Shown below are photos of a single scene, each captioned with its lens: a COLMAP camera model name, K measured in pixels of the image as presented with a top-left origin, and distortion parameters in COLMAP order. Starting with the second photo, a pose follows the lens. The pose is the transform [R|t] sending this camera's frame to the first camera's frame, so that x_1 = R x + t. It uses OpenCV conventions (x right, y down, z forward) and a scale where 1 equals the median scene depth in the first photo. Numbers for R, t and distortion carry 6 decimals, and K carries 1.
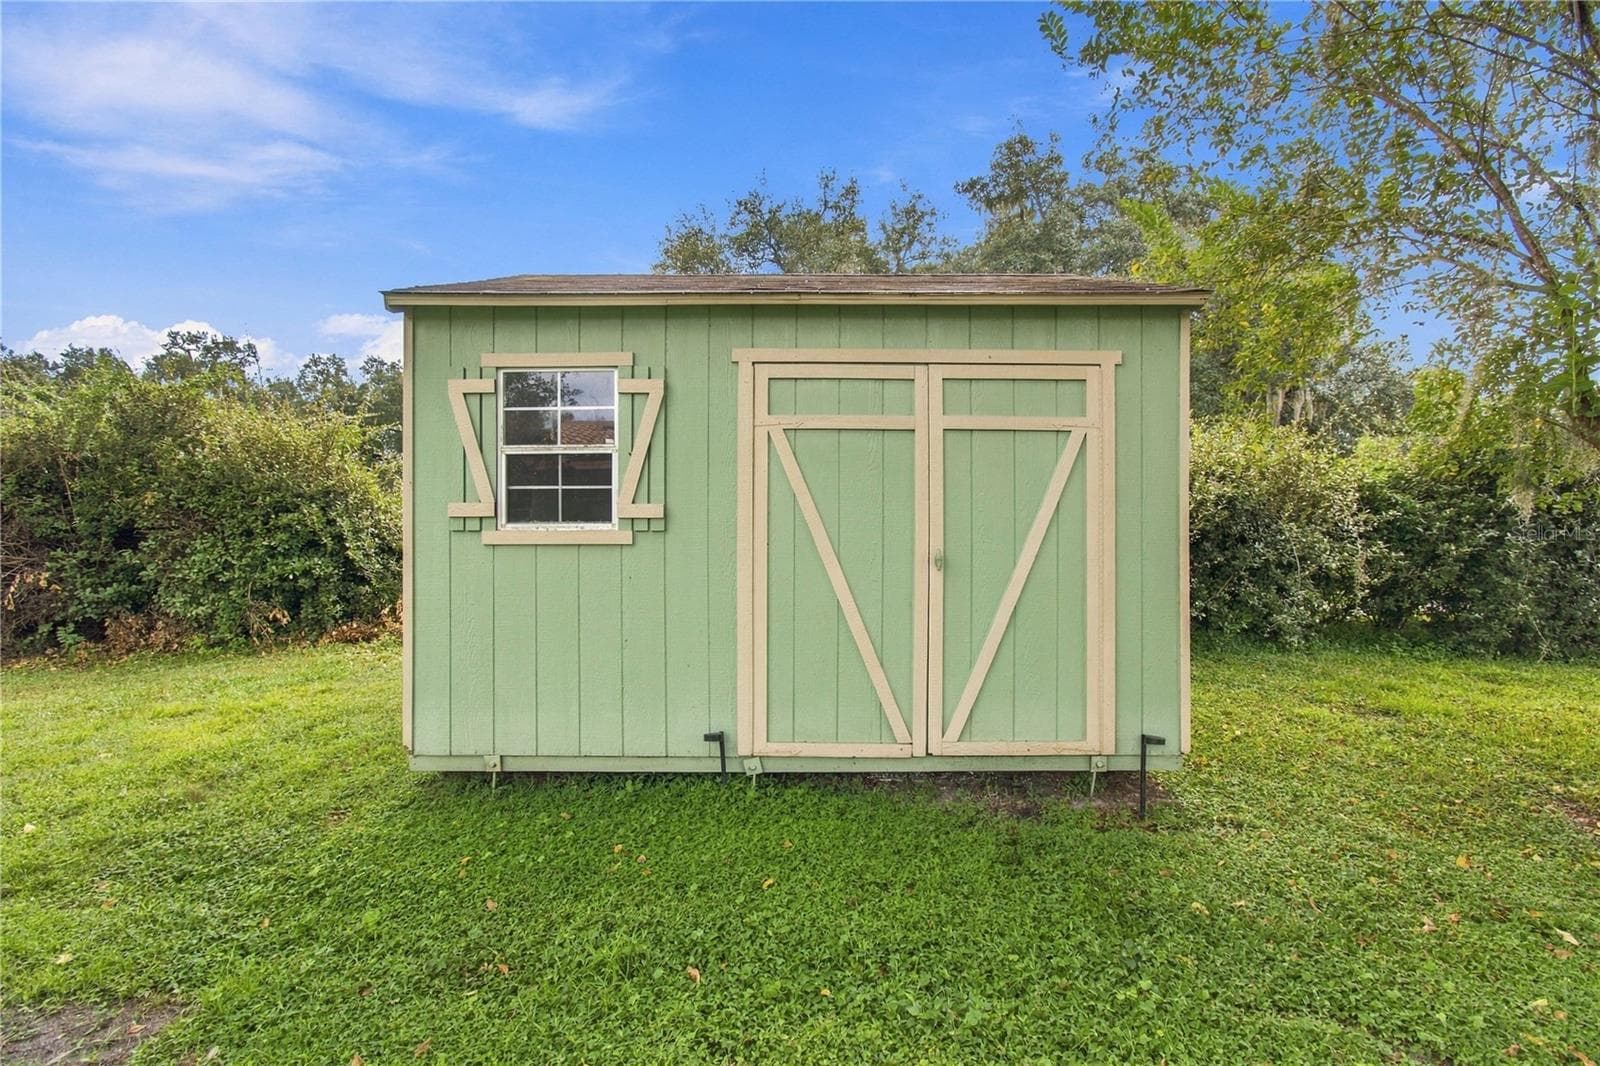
lens RADIAL K [[714.2, 0, 798.2], [0, 714.2, 540.9], [0, 0, 1]] dist [-0.011945, 0.004706]
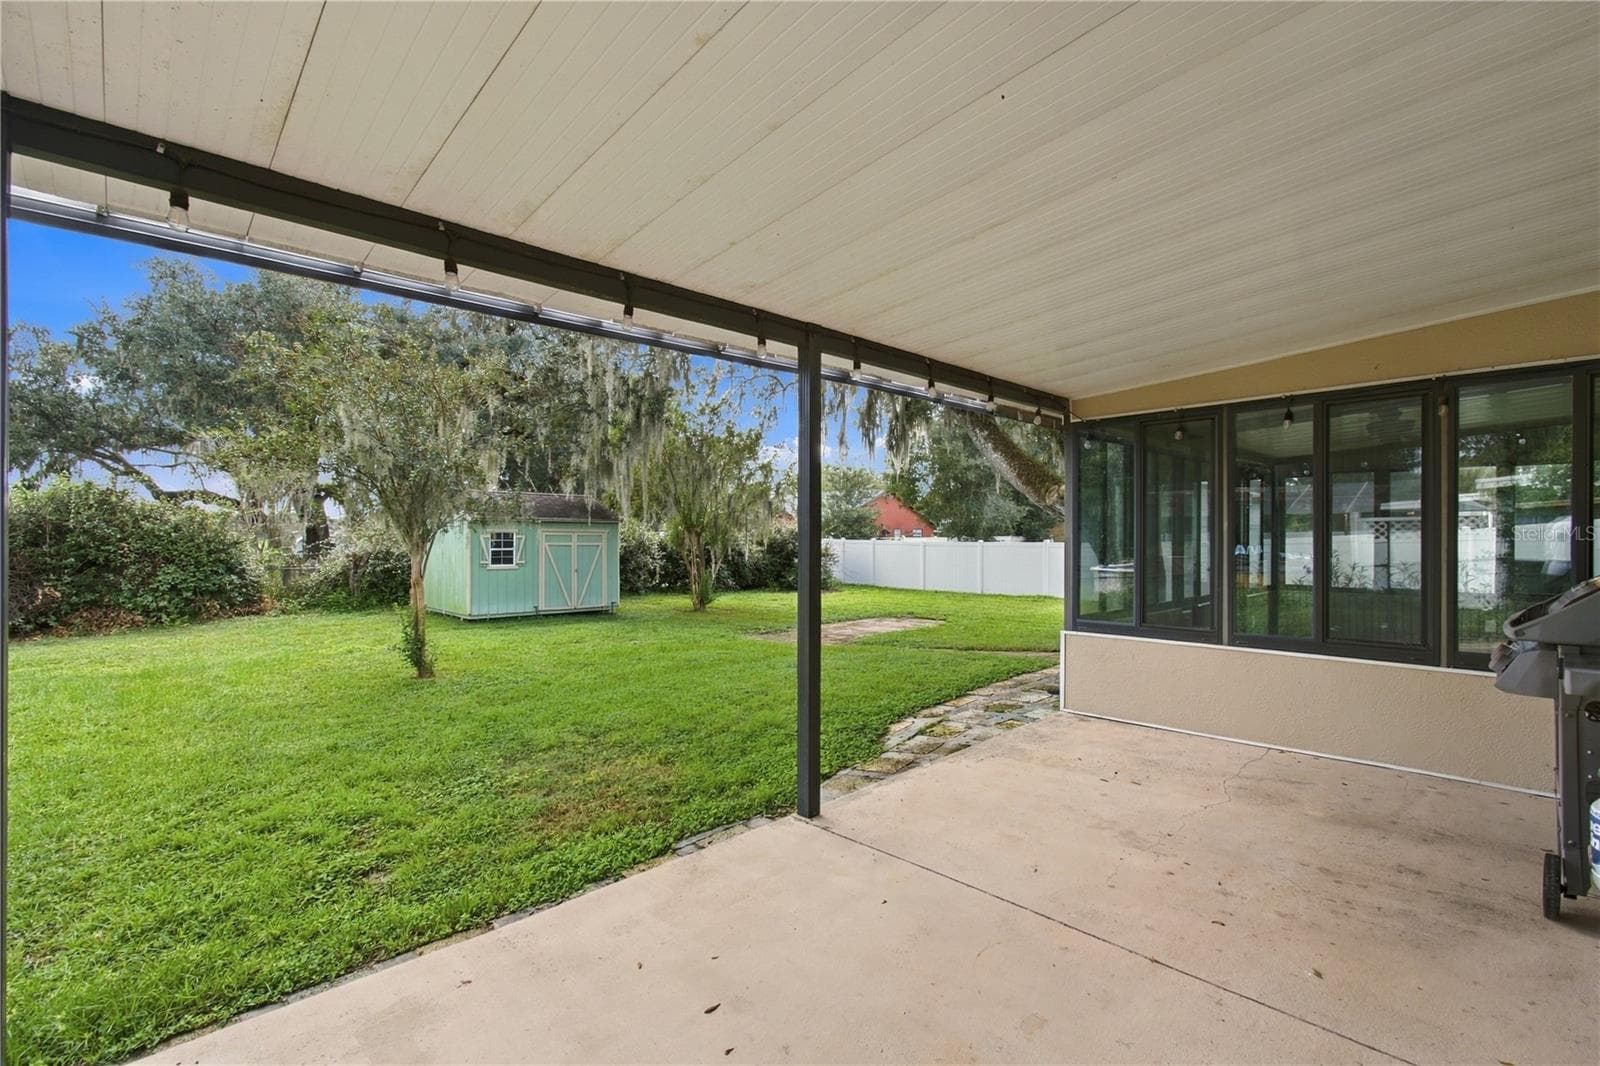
lens RADIAL K [[714.2, 0, 803.7], [0, 714.2, 536.7], [0, 0, 1]] dist [-0.011945, 0.004706]
pose [[0.691292, 0.007270, 0.722539, -2.302242], [-0.005722, 0.999973, -0.004587, -0.193411], [-0.722552, -0.000963, 0.691315, -3.579562]]
